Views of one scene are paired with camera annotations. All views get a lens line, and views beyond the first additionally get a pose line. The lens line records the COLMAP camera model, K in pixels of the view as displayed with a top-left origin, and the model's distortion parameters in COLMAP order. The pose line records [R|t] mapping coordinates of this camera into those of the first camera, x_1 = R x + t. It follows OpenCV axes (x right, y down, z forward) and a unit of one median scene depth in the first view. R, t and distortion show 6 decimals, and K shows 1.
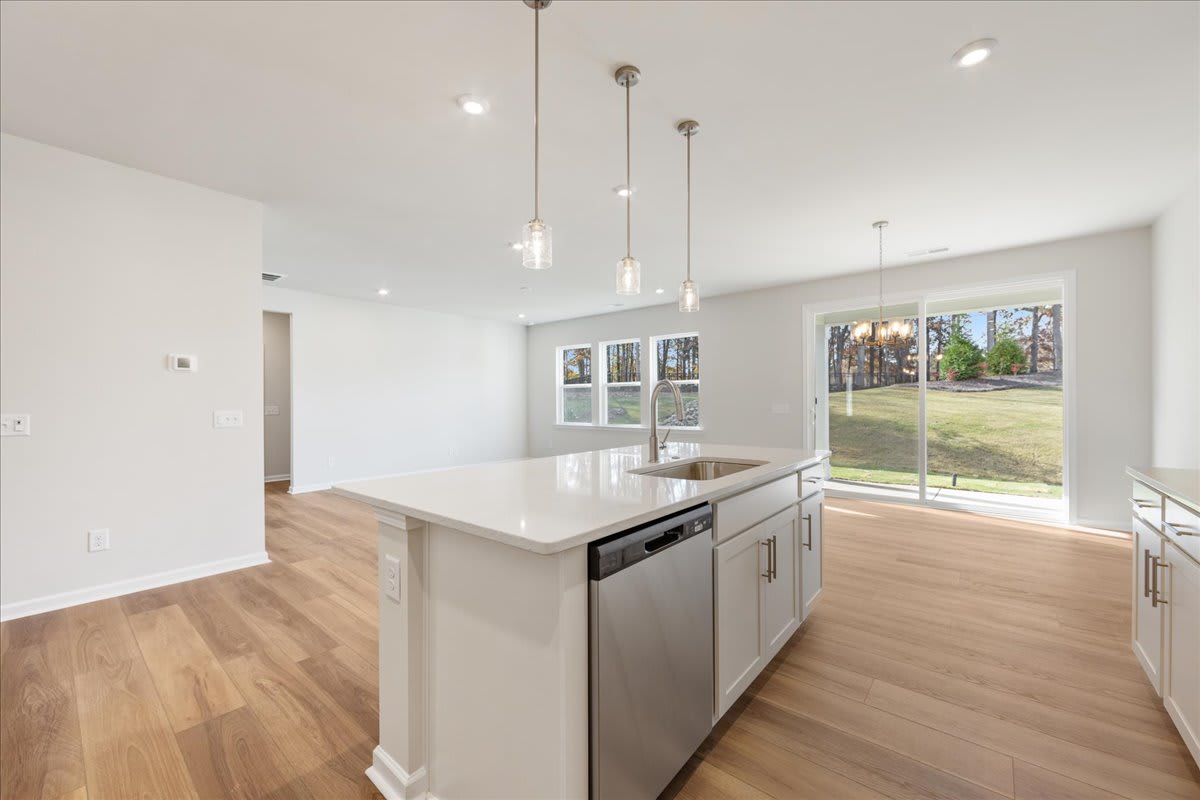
lens RADIAL K [[470.1, 0, 600.3], [0, 470.1, 403.3], [0, 0, 1]] dist [-0.004311, -0.000624]
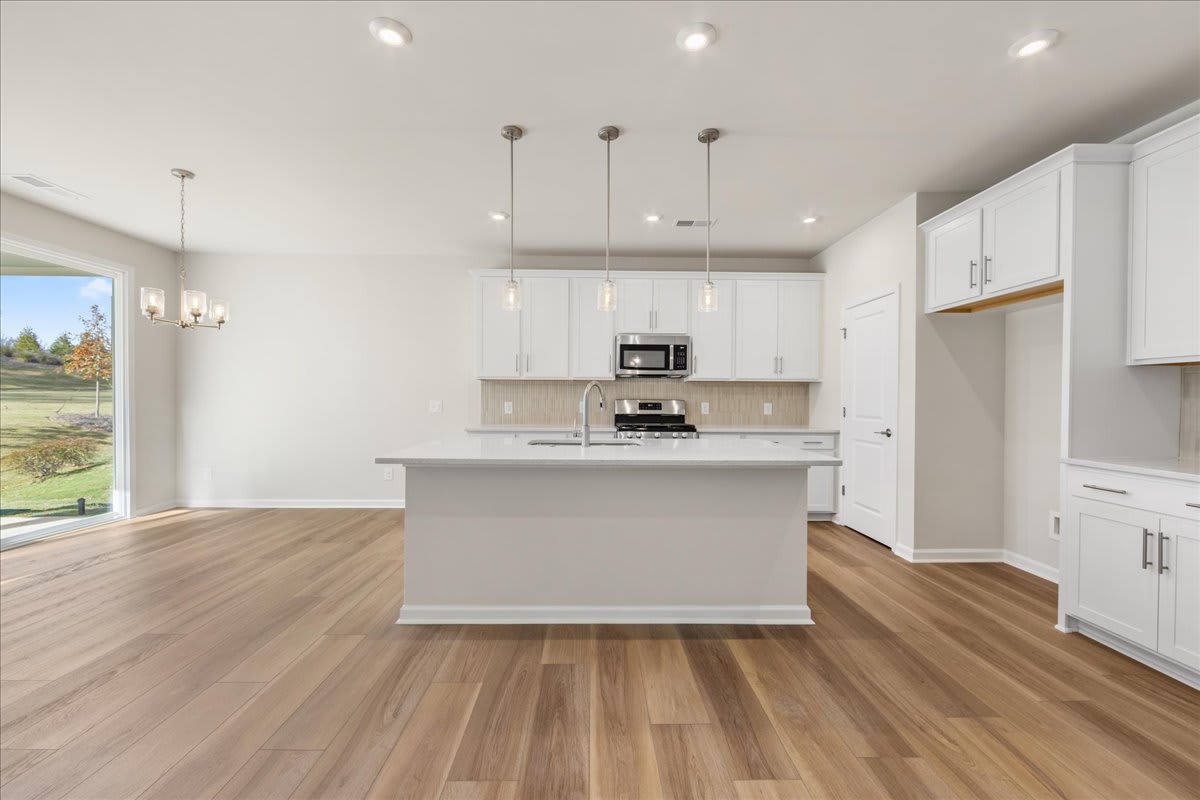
lens RADIAL K [[470.1, 0, 597.3], [0, 470.1, 402.8], [0, 0, 1]] dist [-0.004311, -0.000624]
pose [[-0.654034, -0.005822, 0.756443, -0.466028], [-0.000413, 0.999973, 0.007339, 0.000979], [-0.756465, 0.004487, -0.654018, 0.993697]]
